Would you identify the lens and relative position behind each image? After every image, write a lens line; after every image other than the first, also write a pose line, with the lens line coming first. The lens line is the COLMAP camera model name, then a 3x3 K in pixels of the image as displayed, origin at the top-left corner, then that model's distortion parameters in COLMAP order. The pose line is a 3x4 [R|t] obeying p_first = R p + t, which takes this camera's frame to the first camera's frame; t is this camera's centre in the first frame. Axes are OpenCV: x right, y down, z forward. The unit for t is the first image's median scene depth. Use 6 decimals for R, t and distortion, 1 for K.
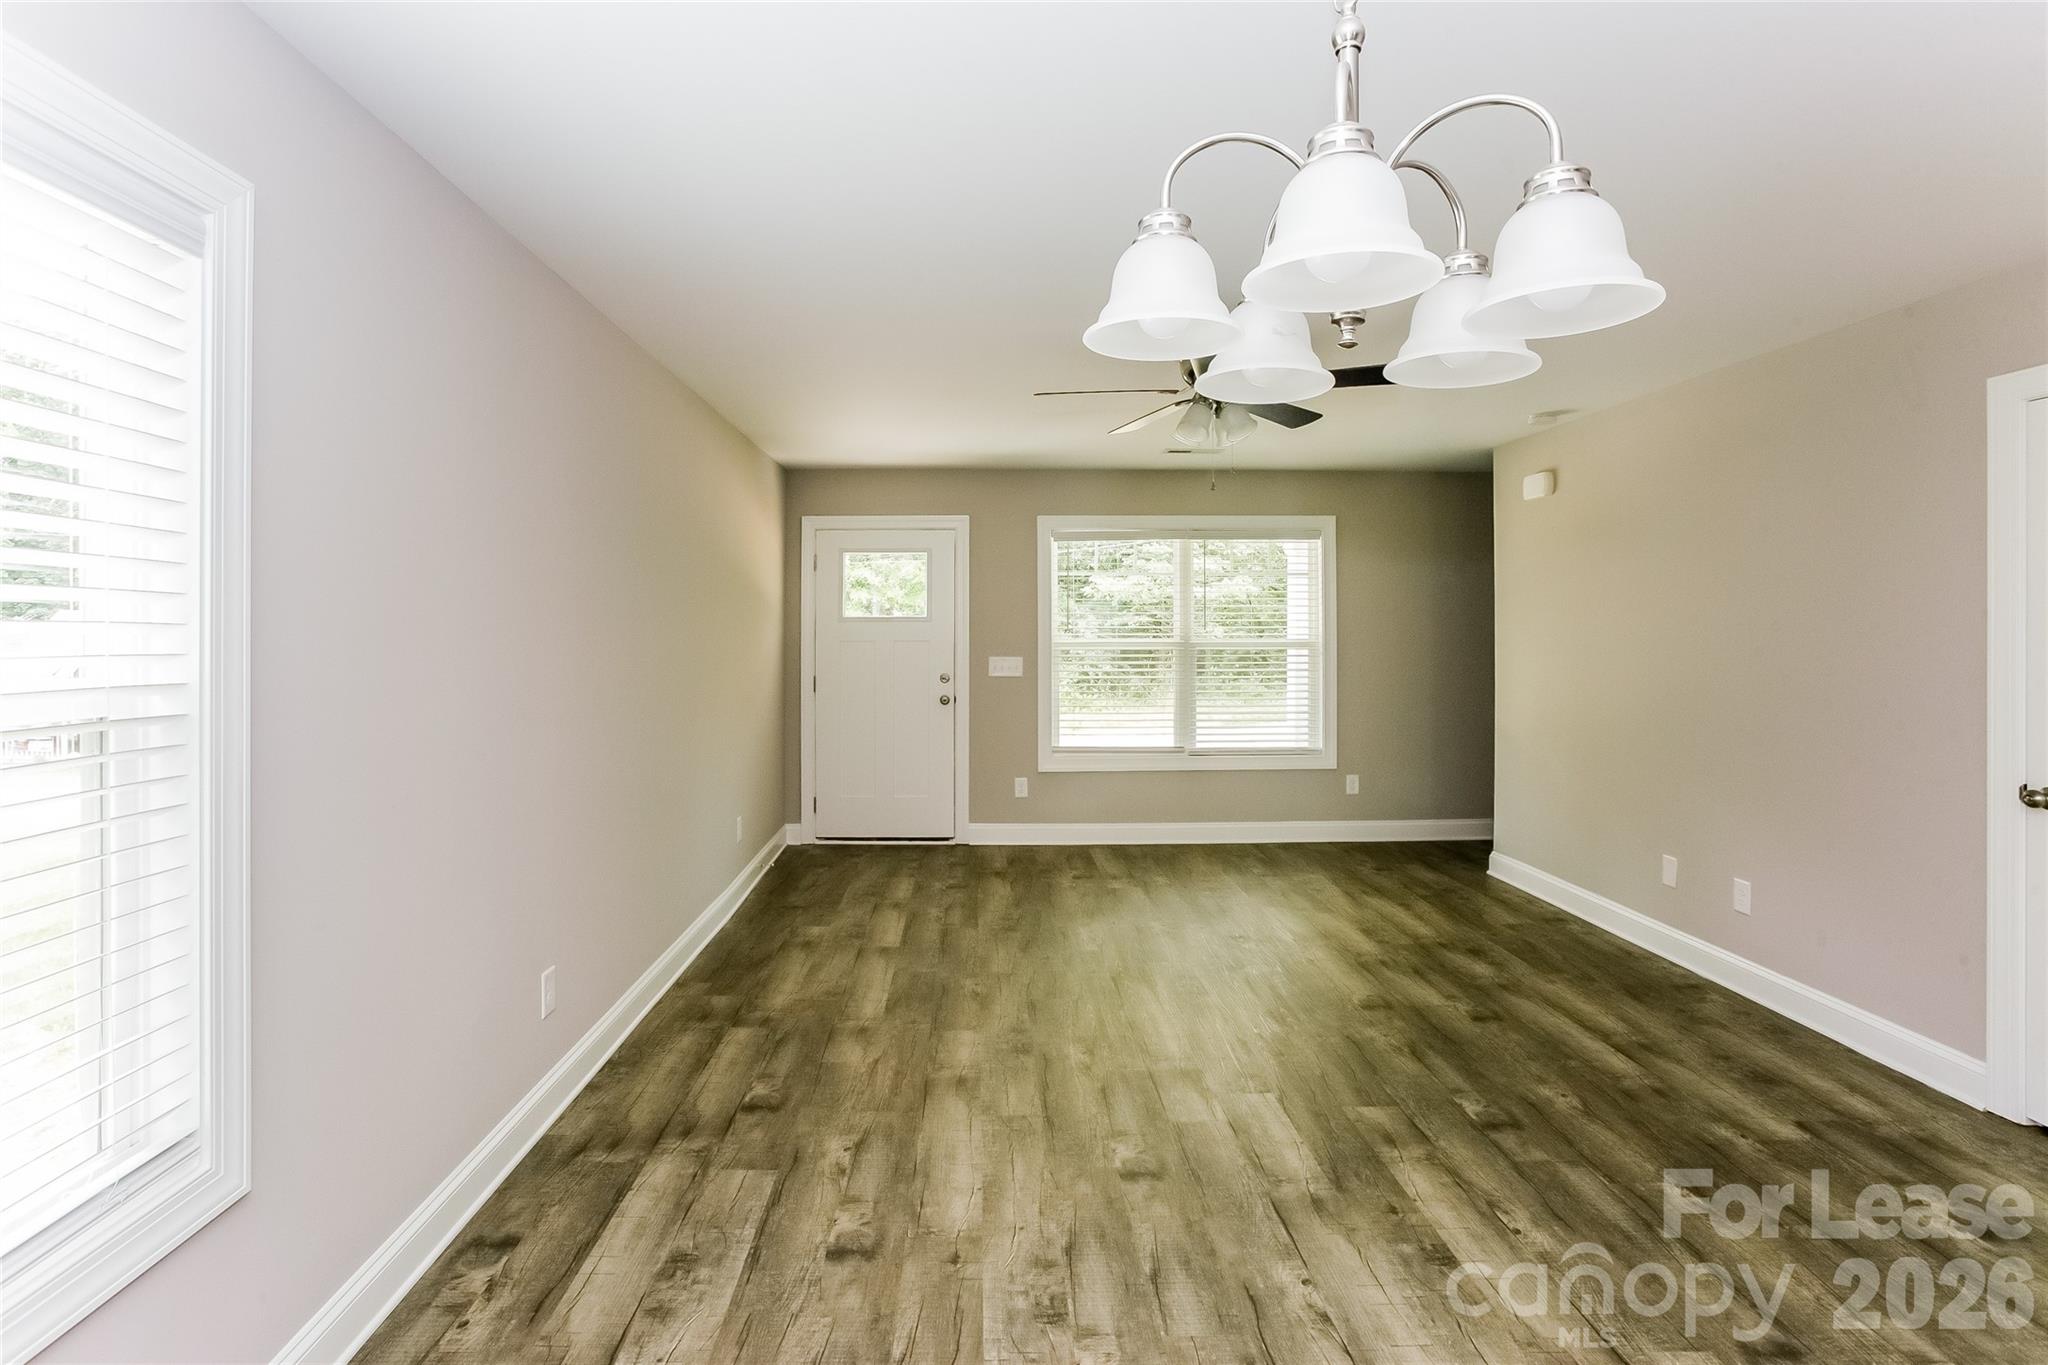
lens RADIAL K [[1060.1, 0, 1024.0], [0, 1060.1, 682.5], [0, 0, 1]] dist [-0.026107, 0.000460]
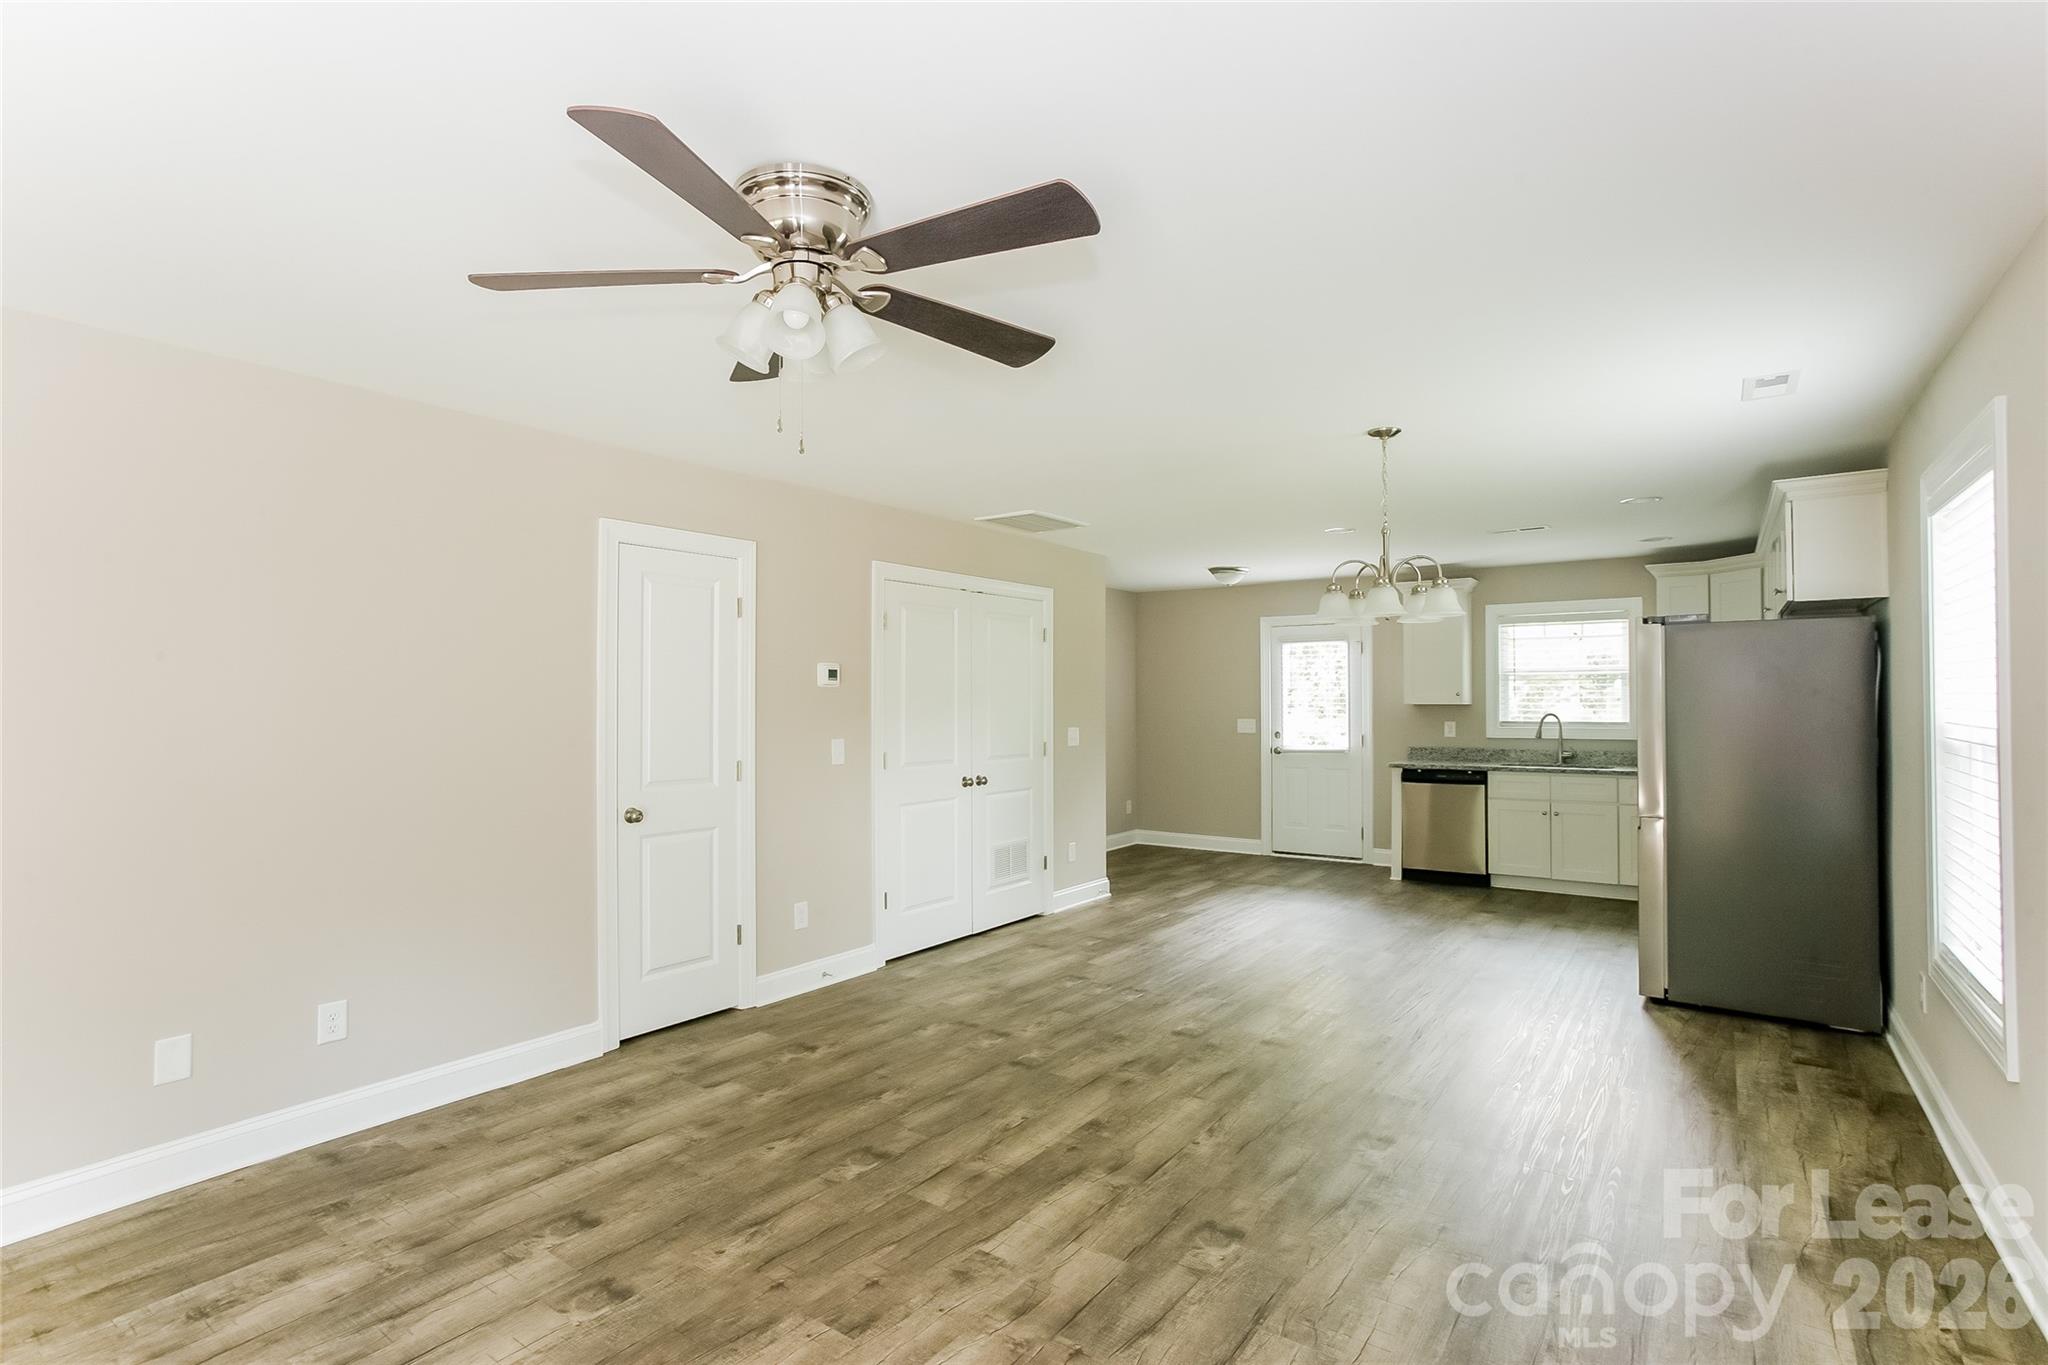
lens RADIAL K [[1060.1, 0, 1024.0], [0, 1060.1, 682.5], [0, 0, 1]] dist [-0.026107, 0.000460]
pose [[-0.812593, 0.010883, 0.582730, -0.296880], [0.030218, 0.999268, 0.023476, -0.076776], [-0.582048, 0.036685, -0.812327, 1.749209]]
